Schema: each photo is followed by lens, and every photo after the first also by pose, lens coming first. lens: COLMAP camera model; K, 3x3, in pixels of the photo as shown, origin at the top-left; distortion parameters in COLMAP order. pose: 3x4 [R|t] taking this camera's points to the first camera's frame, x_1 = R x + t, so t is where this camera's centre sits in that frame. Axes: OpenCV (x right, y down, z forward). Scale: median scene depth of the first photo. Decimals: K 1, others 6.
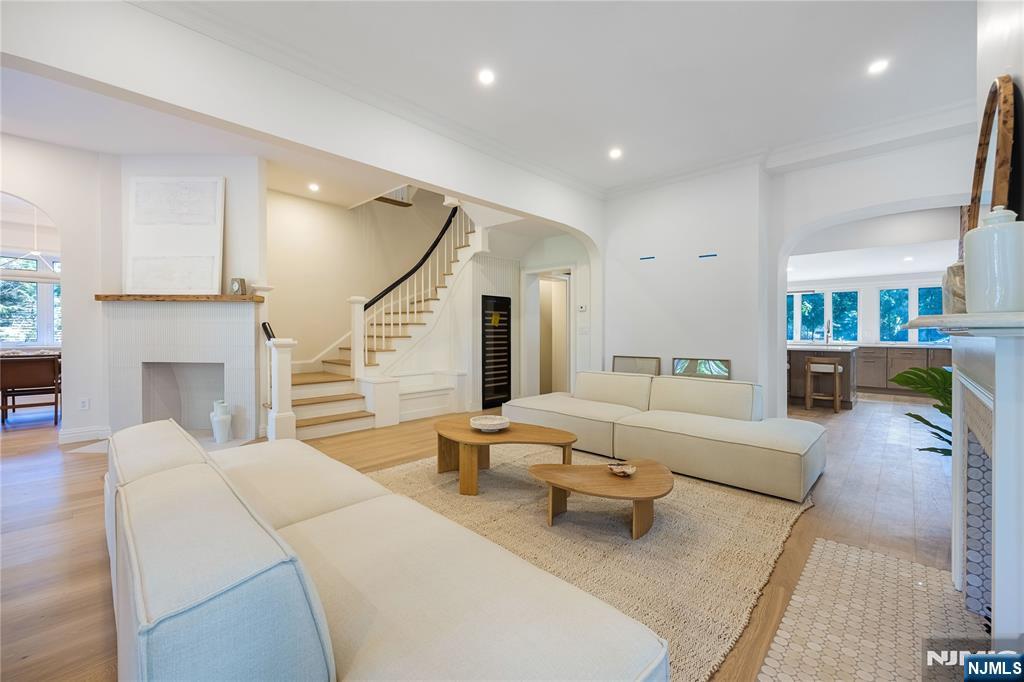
lens RADIAL K [[416.2, 0, 508.5], [0, 416.2, 333.1], [0, 0, 1]] dist [0.000383, -0.000285]
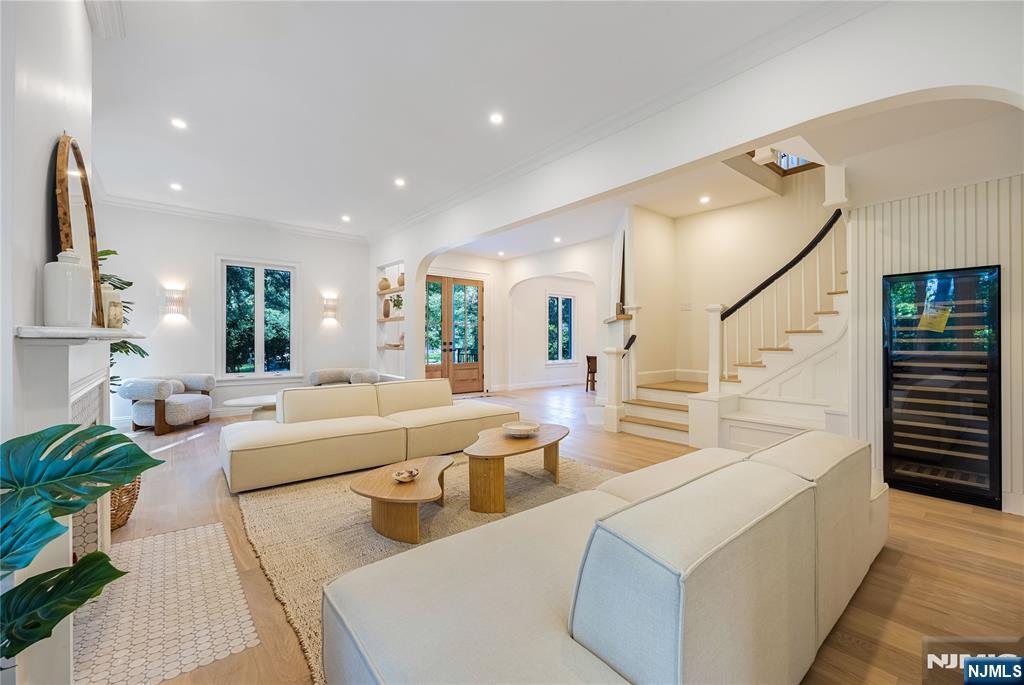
lens RADIAL K [[416.2, 0, 507.6], [0, 416.2, 343.0], [0, 0, 1]] dist [0.000383, -0.000285]
pose [[-0.123511, 0.003637, -0.992337, 0.716446], [-0.004273, 0.999982, 0.004197, -0.004910], [0.992334, 0.004758, -0.123493, 0.778699]]
